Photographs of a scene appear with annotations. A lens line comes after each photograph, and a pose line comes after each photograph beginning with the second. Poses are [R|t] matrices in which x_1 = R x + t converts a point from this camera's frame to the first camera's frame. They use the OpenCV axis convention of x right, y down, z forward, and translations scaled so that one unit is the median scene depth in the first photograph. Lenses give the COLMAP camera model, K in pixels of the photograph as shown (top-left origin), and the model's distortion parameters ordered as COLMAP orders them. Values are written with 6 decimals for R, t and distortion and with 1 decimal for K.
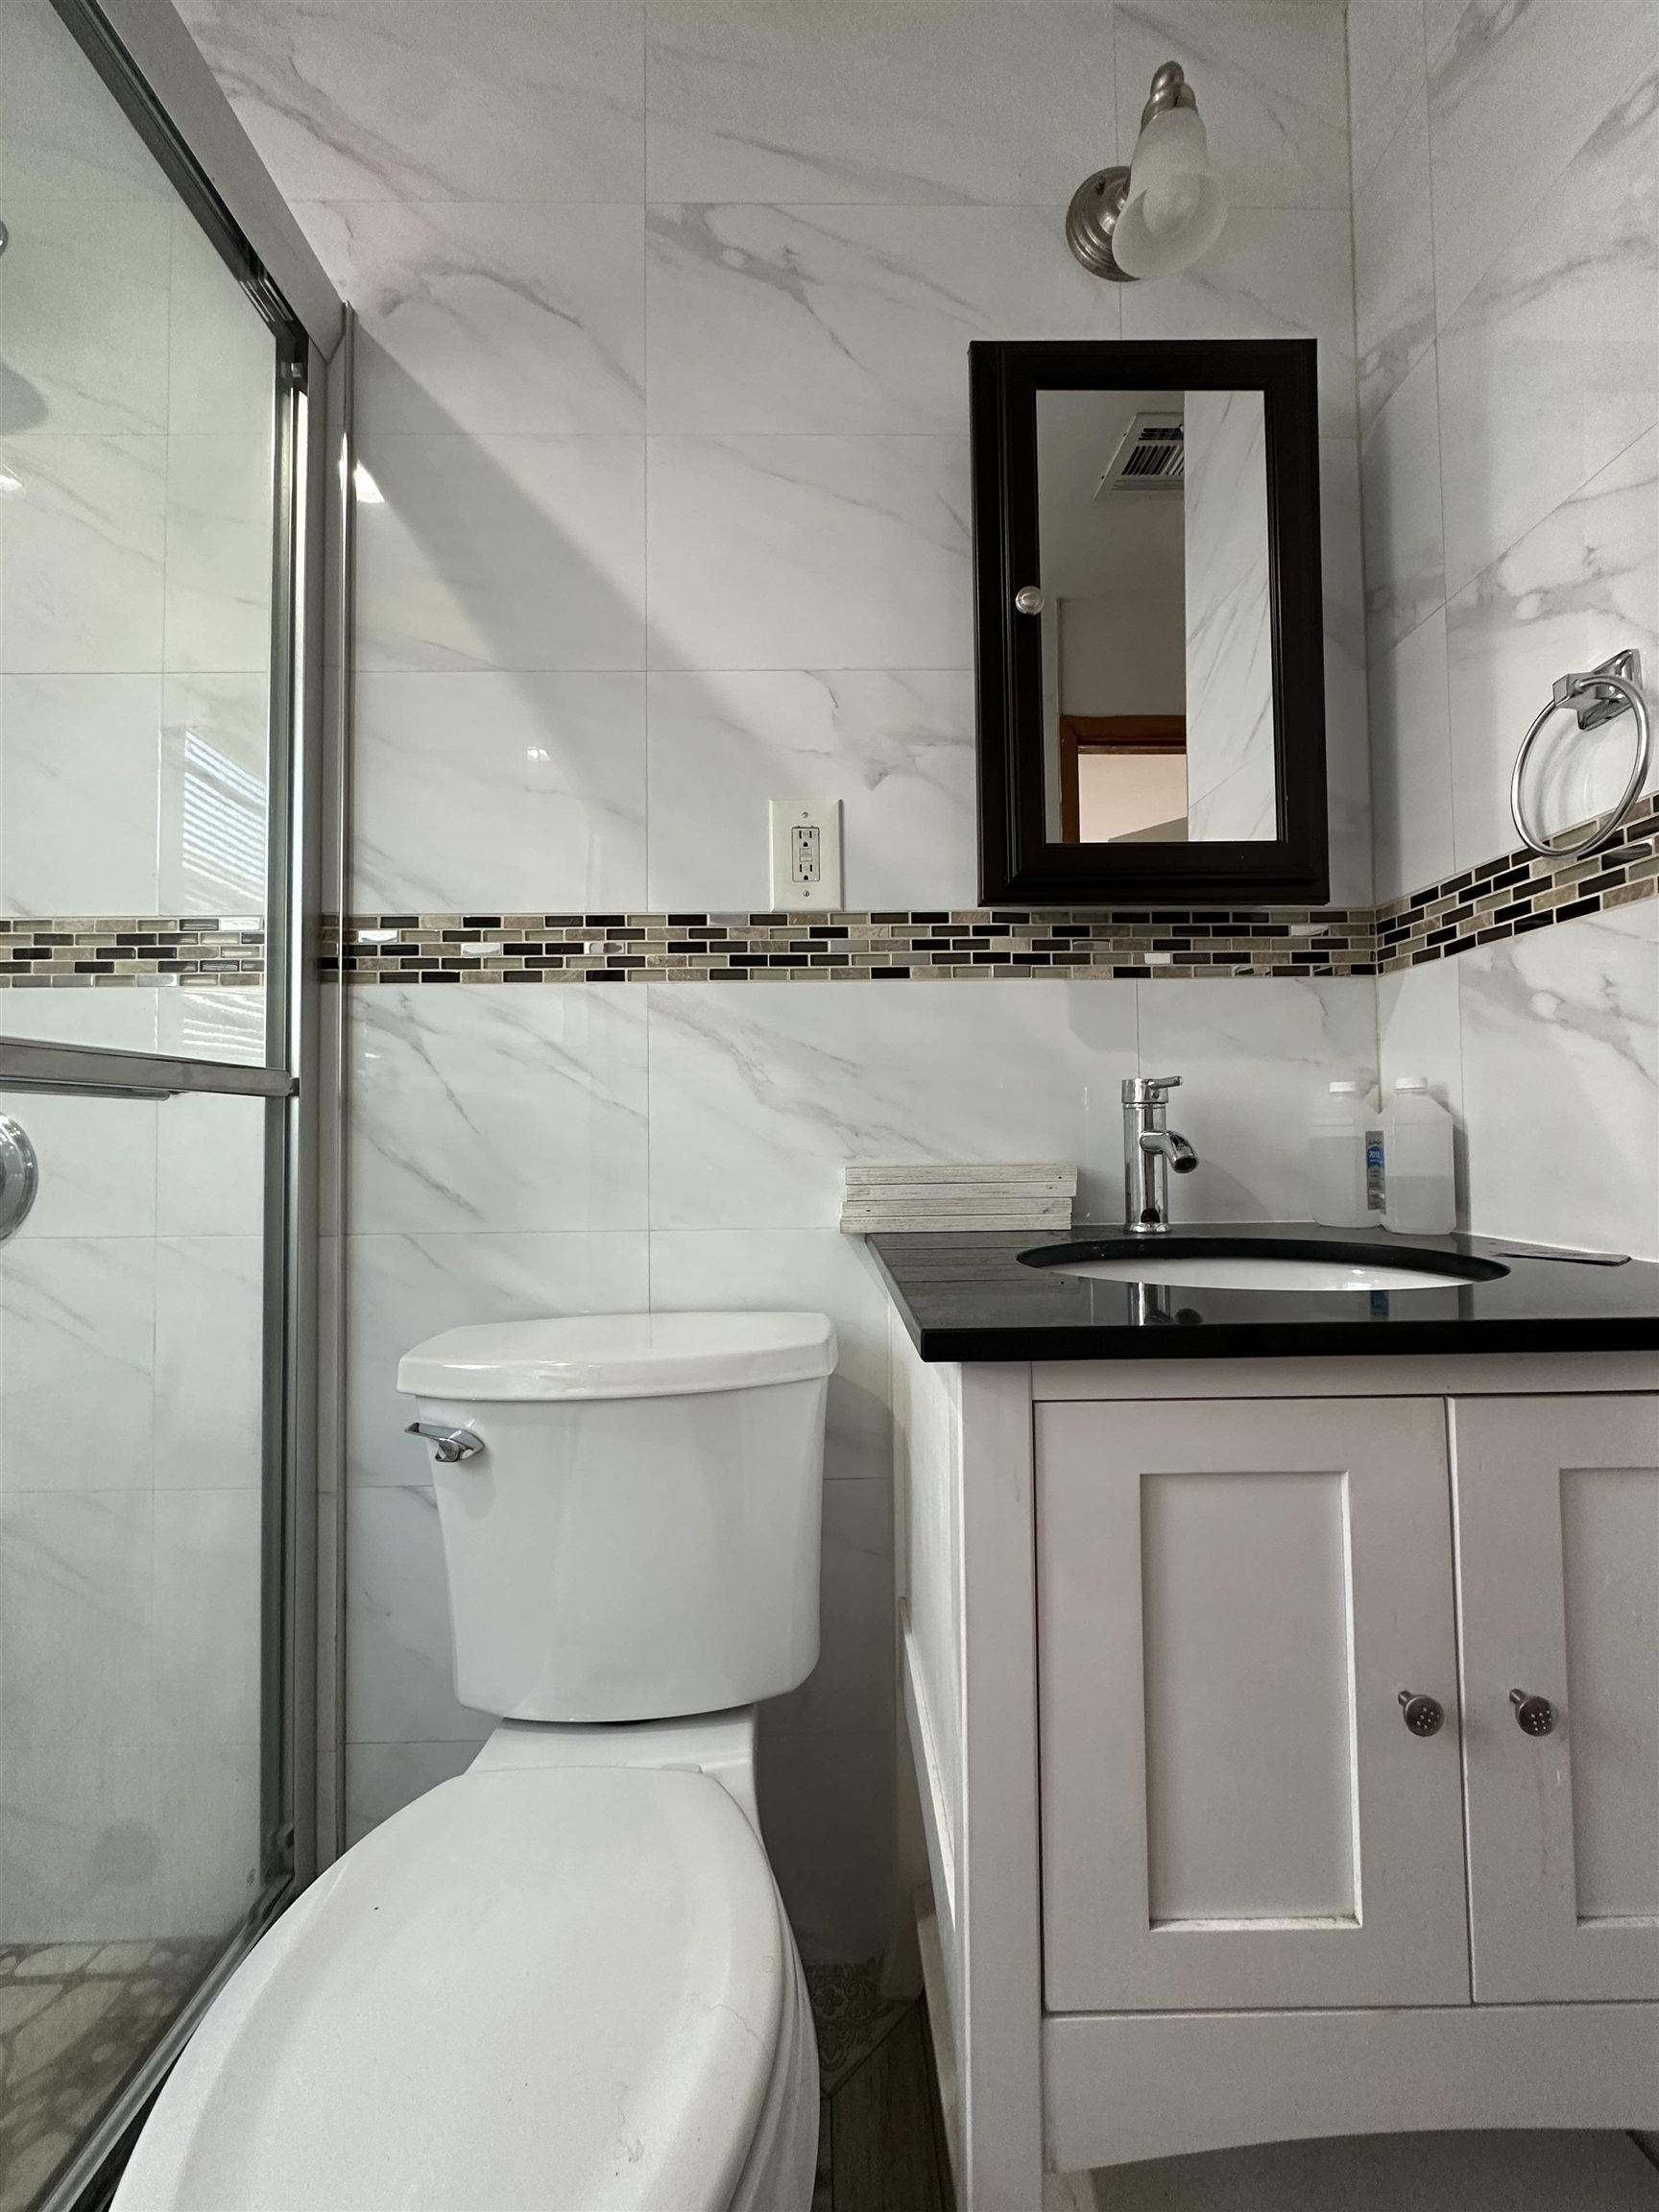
lens RADIAL K [[883.1, 0, 825.1], [0, 883.1, 1103.2], [0, 0, 1]] dist [-0.005420, 0.000676]
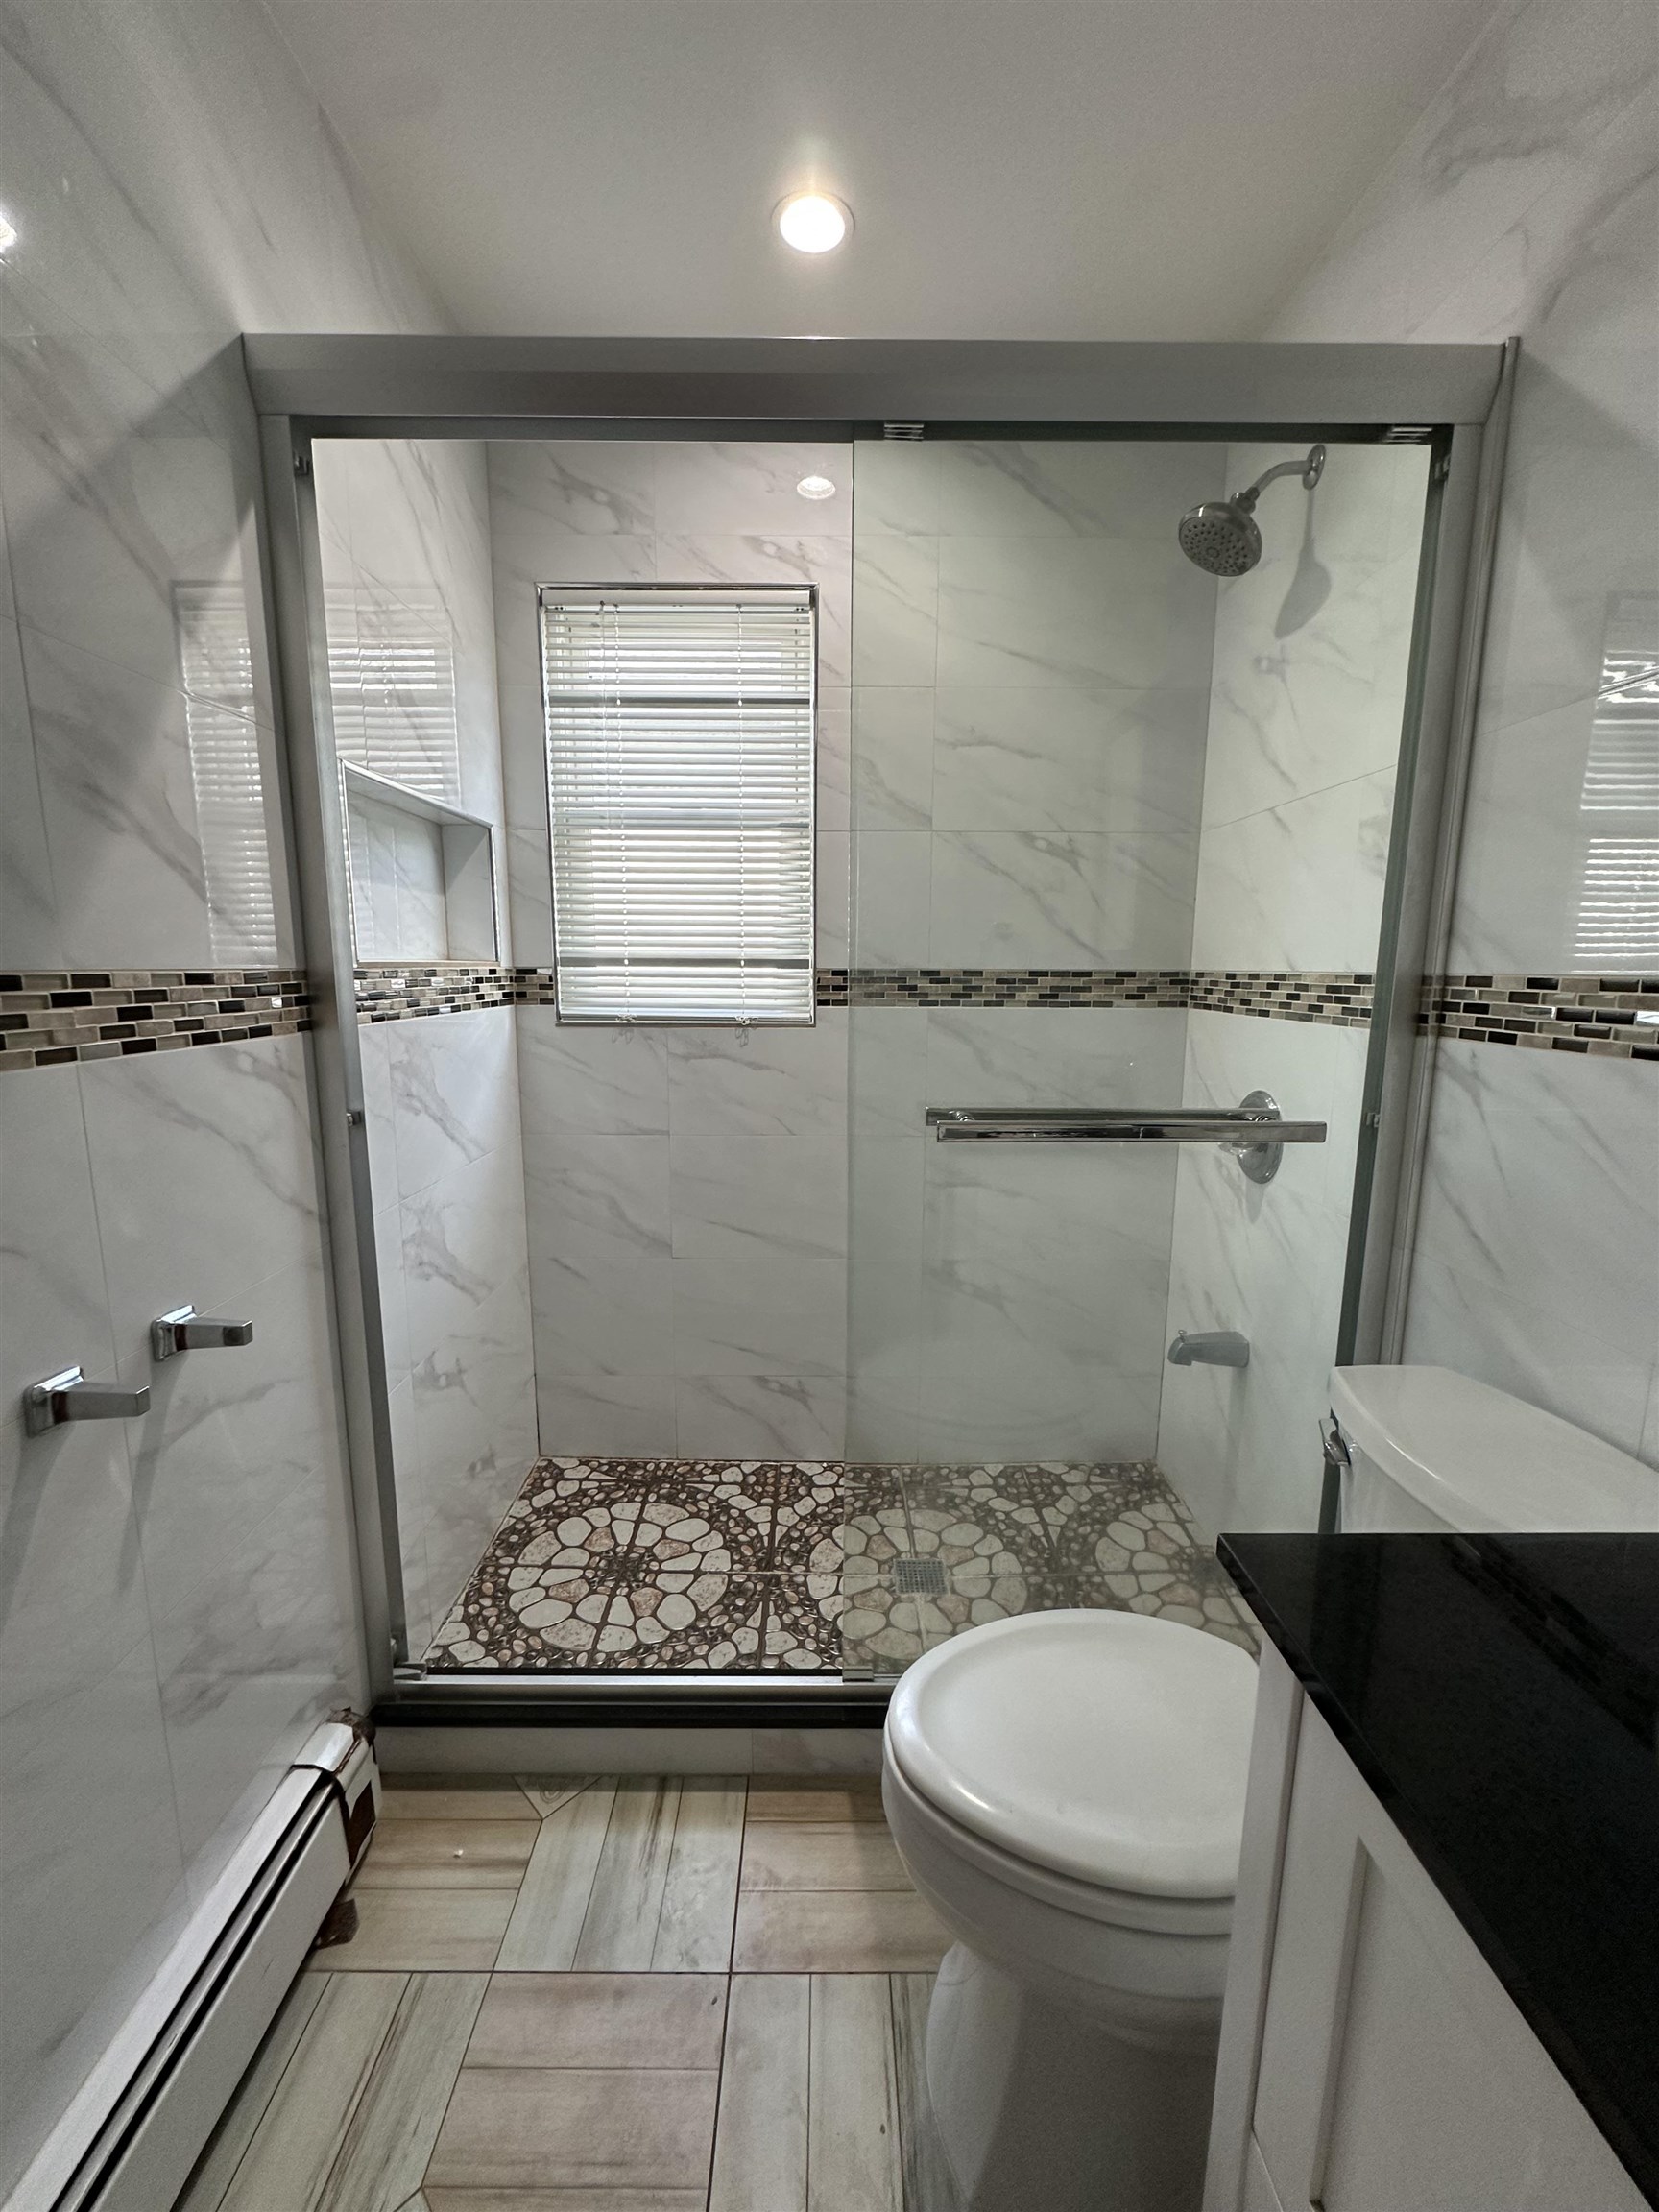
lens RADIAL K [[883.1, 0, 833.4], [0, 883.1, 1088.4], [0, 0, 1]] dist [-0.005420, 0.000676]
pose [[-0.005508, 0.152102, -0.988349, 0.582794], [0.032134, 0.987881, 0.151851, -0.264789], [0.999468, -0.030923, -0.010329, 0.236952]]
